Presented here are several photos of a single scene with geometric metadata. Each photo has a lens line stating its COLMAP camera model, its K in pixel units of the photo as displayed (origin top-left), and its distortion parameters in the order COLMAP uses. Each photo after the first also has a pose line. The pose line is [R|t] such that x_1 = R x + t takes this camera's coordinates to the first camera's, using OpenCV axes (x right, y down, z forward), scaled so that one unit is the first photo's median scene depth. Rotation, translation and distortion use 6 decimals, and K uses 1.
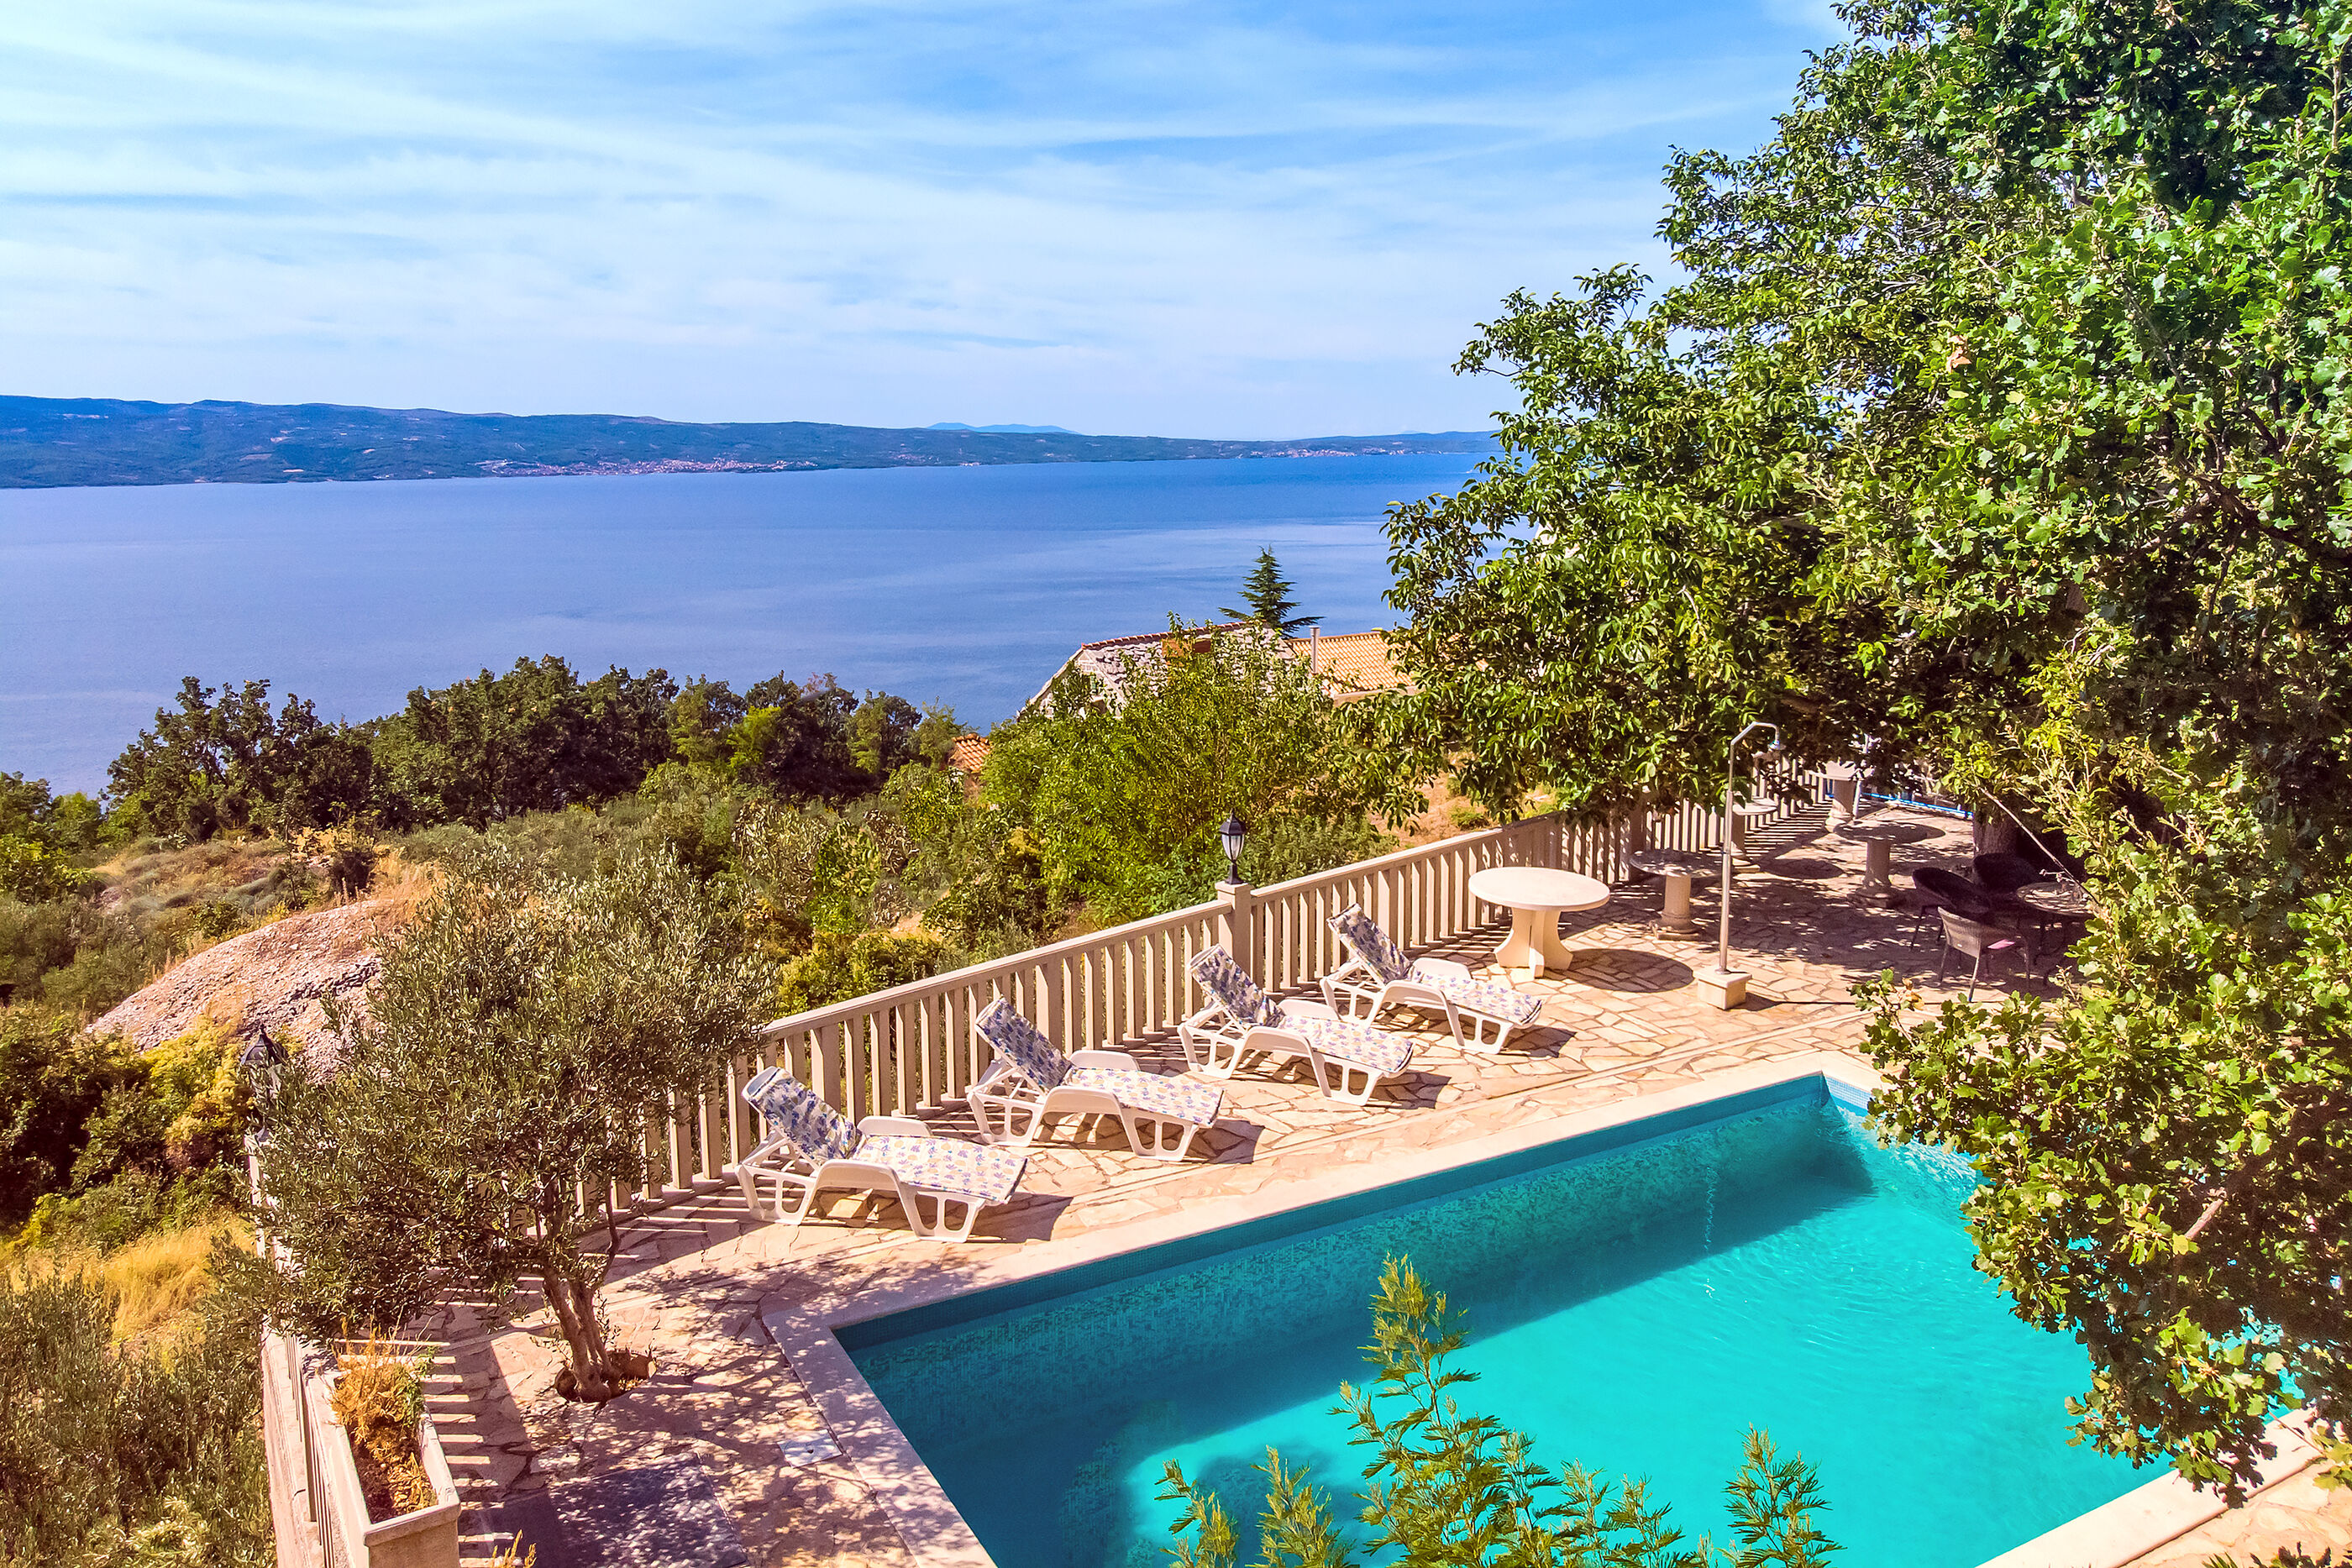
lens RADIAL K [[1739.6, 0, 1176.0], [0, 1739.6, 784.0], [0, 0, 1]] dist [0.004169, 0.000487]
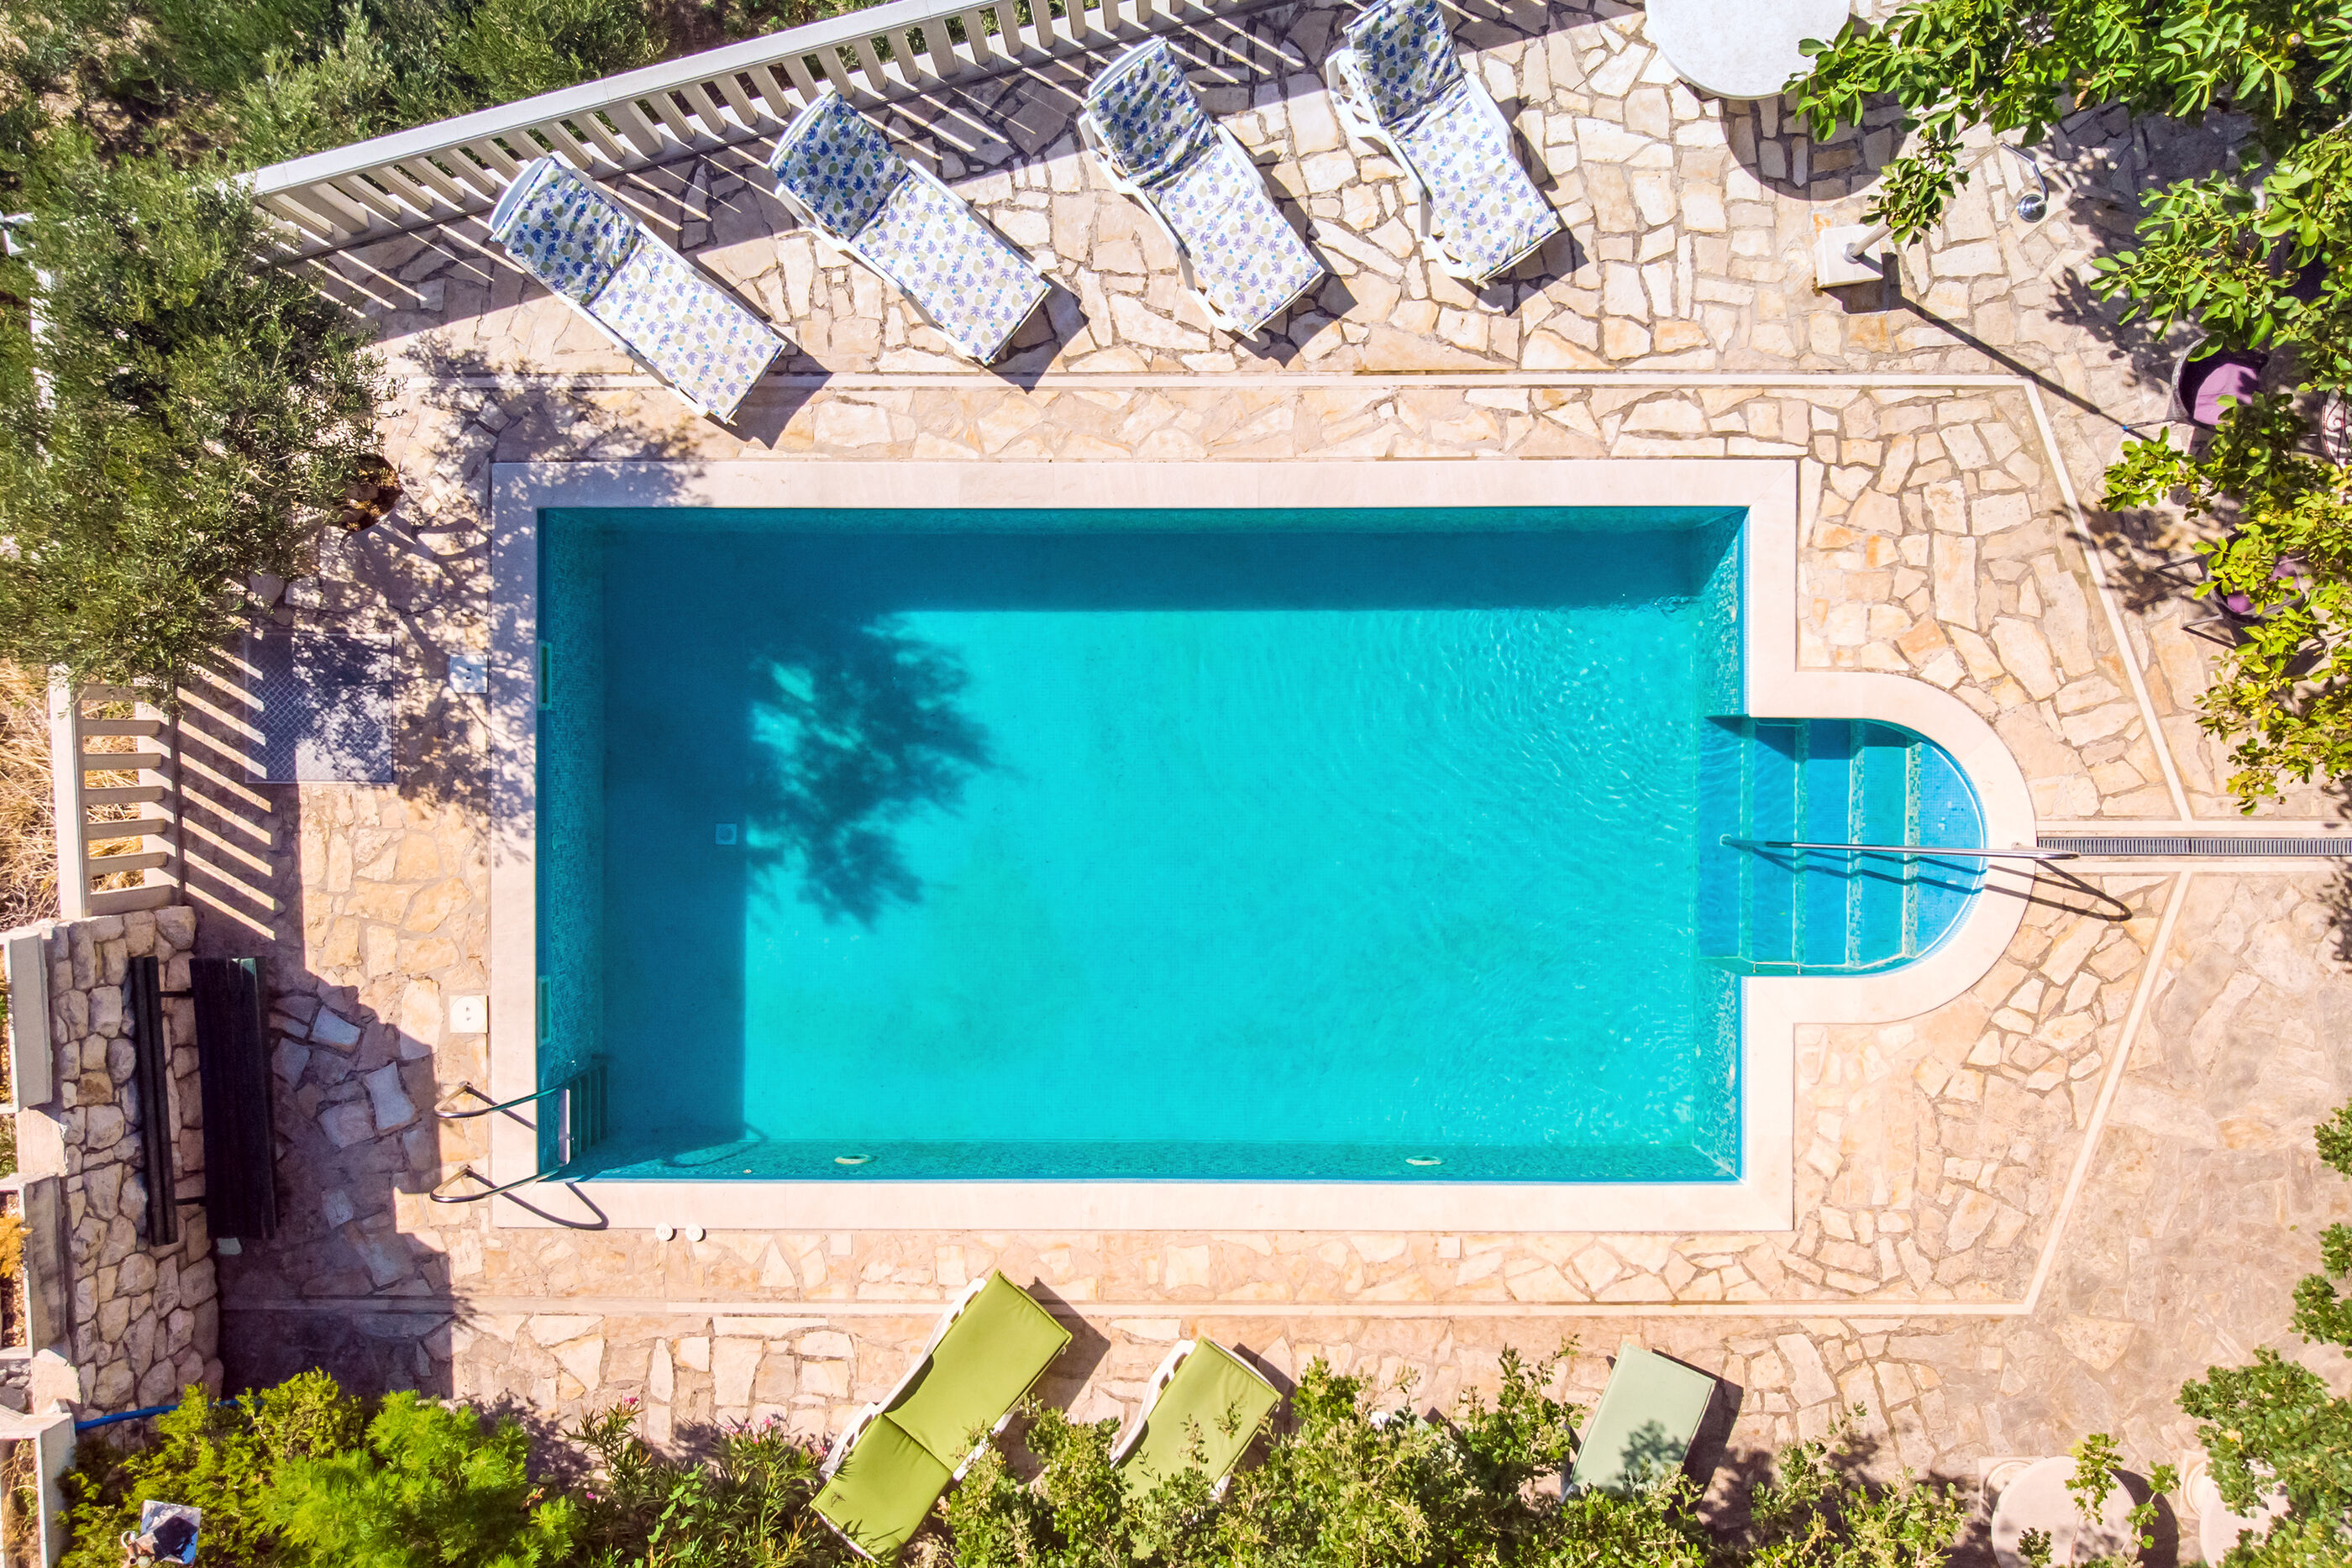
lens RADIAL K [[1739.6, 0, 1176.0], [0, 1739.6, 784.0], [0, 0, 1]] dist [0.004169, 0.000487]
pose [[0.871192, 0.490908, -0.005842, 0.265255], [-0.085407, 0.163263, 0.982879, -0.820123], [0.483457, -0.855777, 0.184161, 0.788263]]
